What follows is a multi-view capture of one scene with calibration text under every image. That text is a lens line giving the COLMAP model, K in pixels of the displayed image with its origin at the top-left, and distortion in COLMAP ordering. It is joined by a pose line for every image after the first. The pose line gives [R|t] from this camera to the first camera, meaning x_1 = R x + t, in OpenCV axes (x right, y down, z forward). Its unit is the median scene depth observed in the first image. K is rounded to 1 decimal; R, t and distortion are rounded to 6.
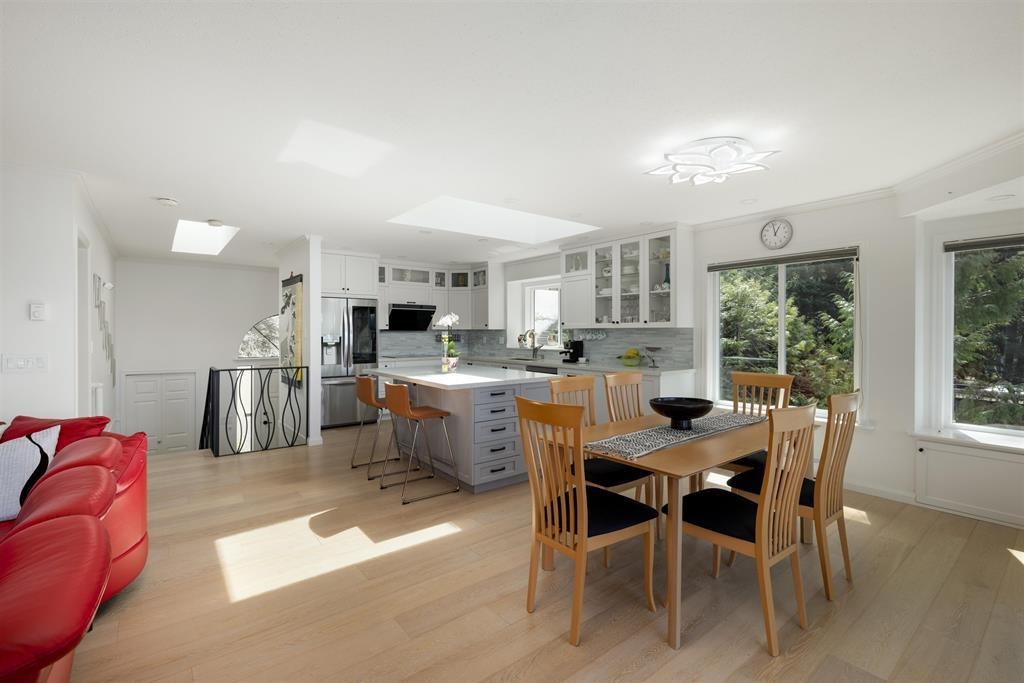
lens RADIAL K [[461.0, 0, 512.0], [0, 461.0, 341.5], [0, 0, 1]] dist [0.000535, 0.000096]
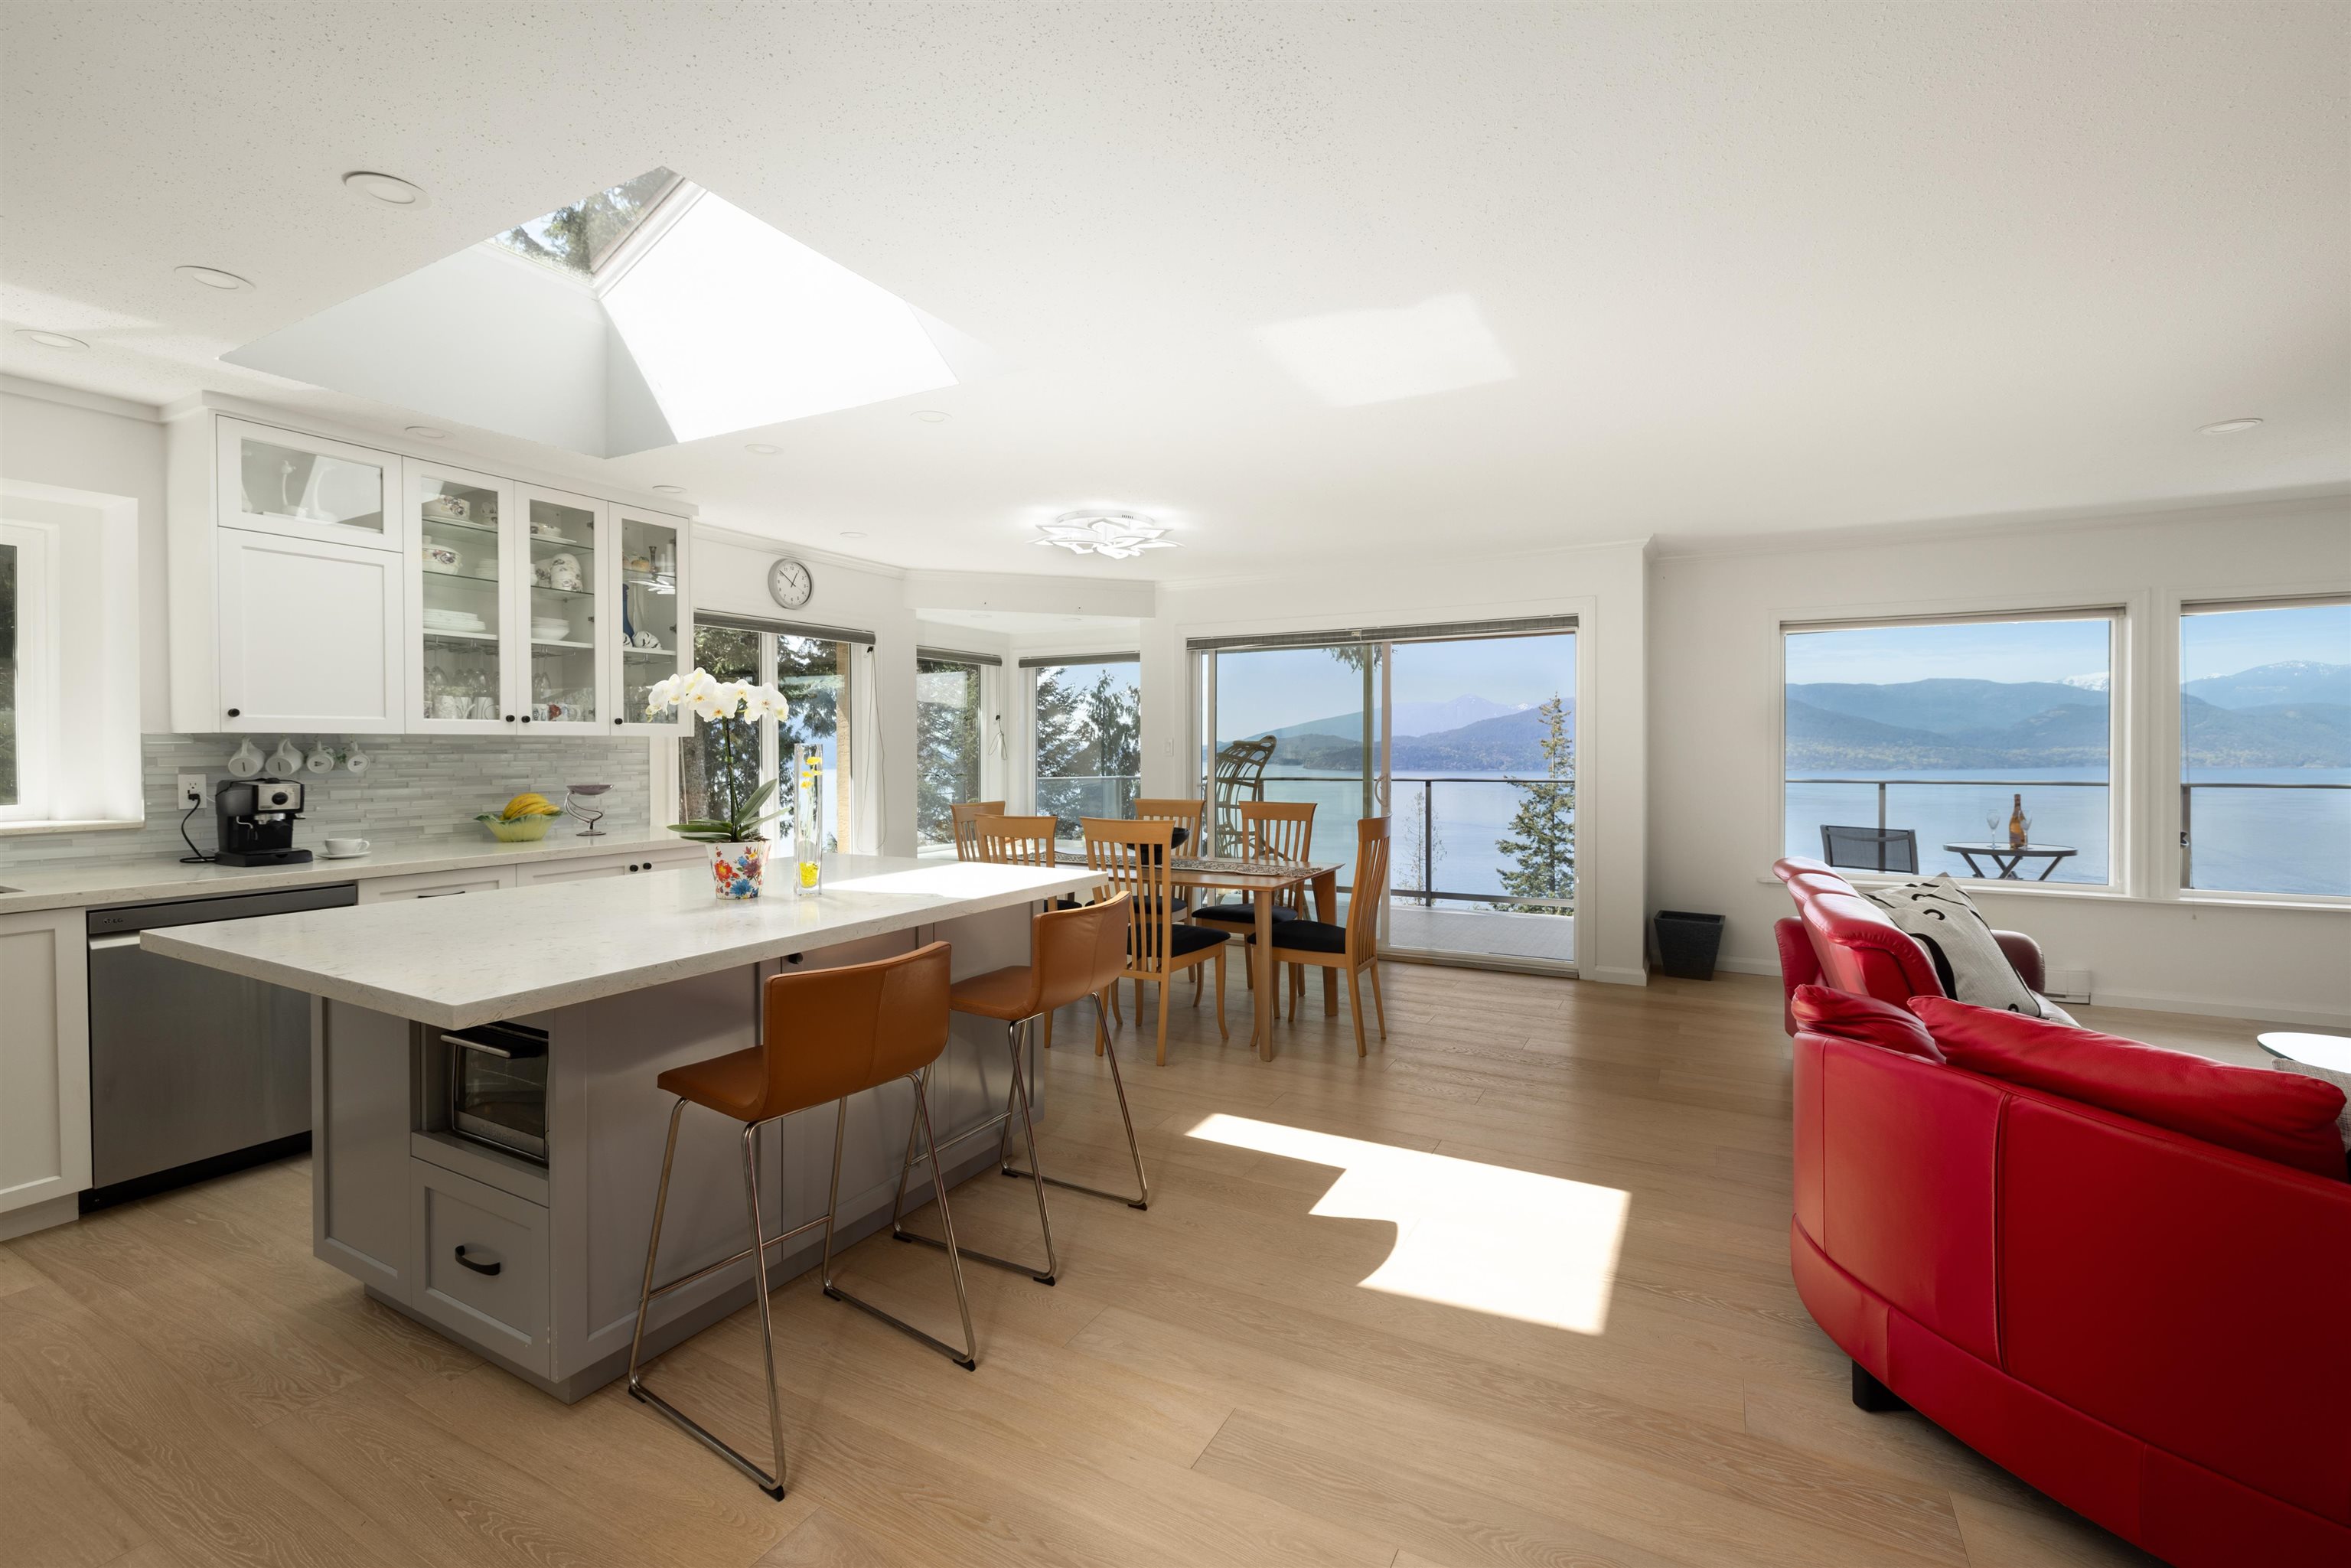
lens RADIAL K [[1019.3, 0, 1130.5], [0, 1019.3, 753.7], [0, 0, 1]] dist [-0.000660, -0.000111]
pose [[-0.379569, -0.008838, 0.925121, -0.697837], [0.017988, 0.999695, 0.016931, -0.021358], [-0.924989, 0.023068, -0.379294, 0.923404]]
